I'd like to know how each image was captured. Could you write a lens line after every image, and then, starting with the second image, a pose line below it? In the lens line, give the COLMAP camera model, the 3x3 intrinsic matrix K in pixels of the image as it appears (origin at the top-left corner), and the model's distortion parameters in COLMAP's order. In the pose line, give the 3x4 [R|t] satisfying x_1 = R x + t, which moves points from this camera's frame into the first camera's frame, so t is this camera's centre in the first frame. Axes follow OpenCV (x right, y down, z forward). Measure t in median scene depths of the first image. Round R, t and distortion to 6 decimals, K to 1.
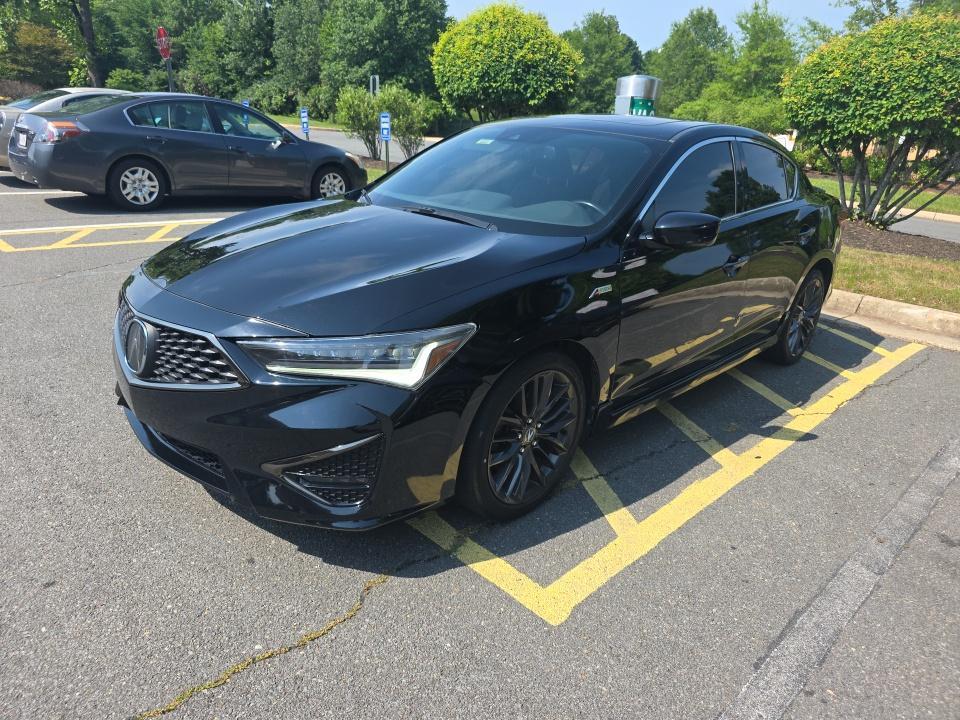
lens RADIAL K [[665.3, 0, 480.0], [0, 665.3, 360.0], [0, 0, 1]] dist [0.044420, -0.045204]
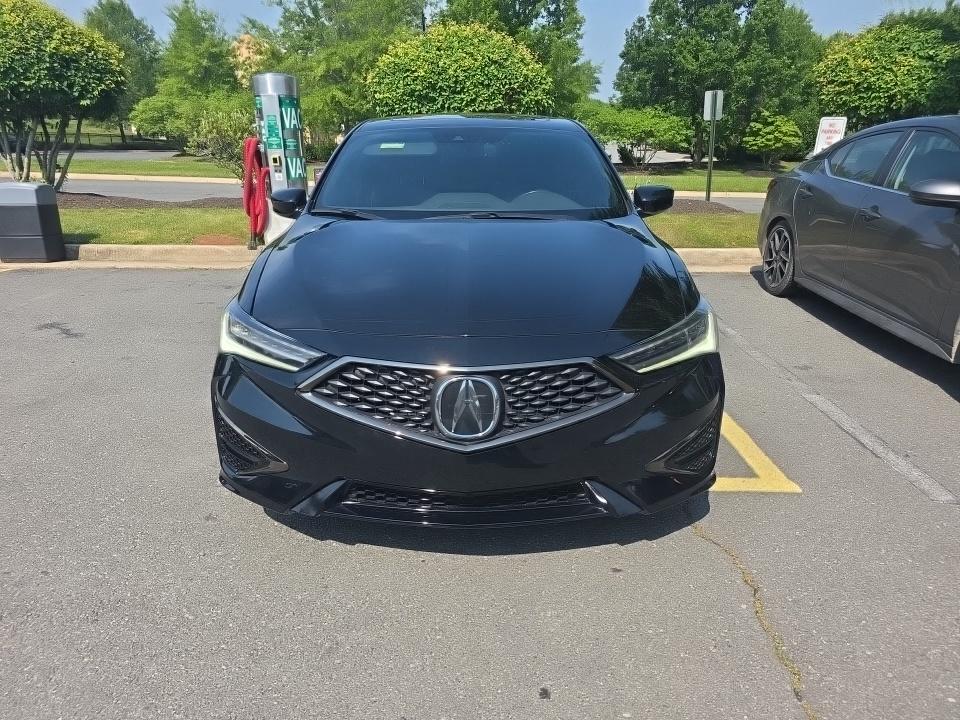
lens RADIAL K [[665.3, 0, 480.0], [0, 665.3, 360.0], [0, 0, 1]] dist [0.044420, -0.045204]
pose [[0.703168, -0.280793, 0.653231, -0.216959], [0.275676, 0.954520, 0.113552, -0.035301], [-0.655406, 0.100234, 0.748596, 0.073443]]
